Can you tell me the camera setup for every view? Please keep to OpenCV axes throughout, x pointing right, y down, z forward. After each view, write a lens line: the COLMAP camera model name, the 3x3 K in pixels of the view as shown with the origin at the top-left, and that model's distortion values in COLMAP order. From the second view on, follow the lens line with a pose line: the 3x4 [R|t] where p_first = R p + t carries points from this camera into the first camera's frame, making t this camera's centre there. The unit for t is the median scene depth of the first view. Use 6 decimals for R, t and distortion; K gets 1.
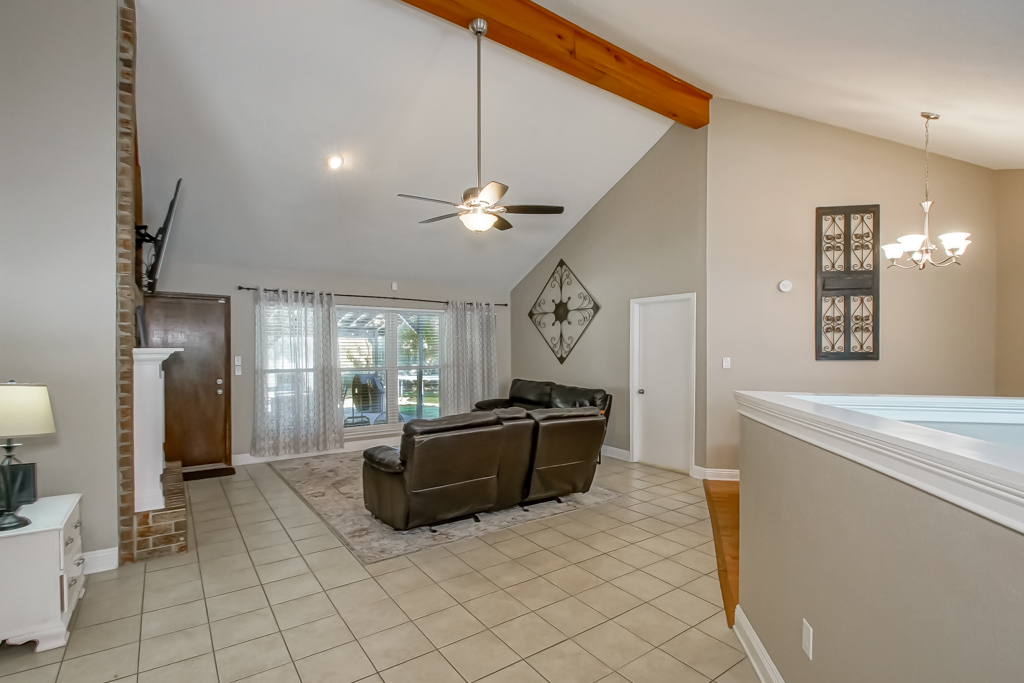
lens RADIAL K [[465.7, 0, 508.2], [0, 465.7, 362.2], [0, 0, 1]] dist [0.003045, -0.009373]
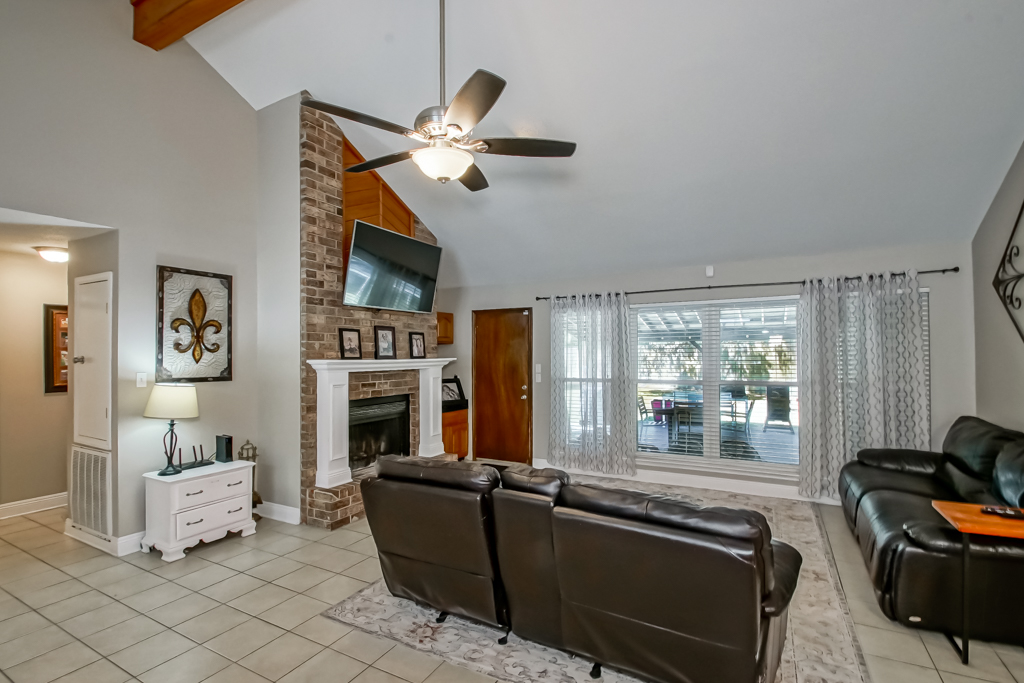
lens RADIAL K [[465.7, 0, 515.4], [0, 465.7, 357.8], [0, 0, 1]] dist [0.003045, -0.009373]
pose [[0.454285, 0.004687, -0.890844, 0.384508], [-0.018146, 0.999827, -0.003993, -0.025806], [0.890672, 0.017979, 0.454292, 0.569595]]
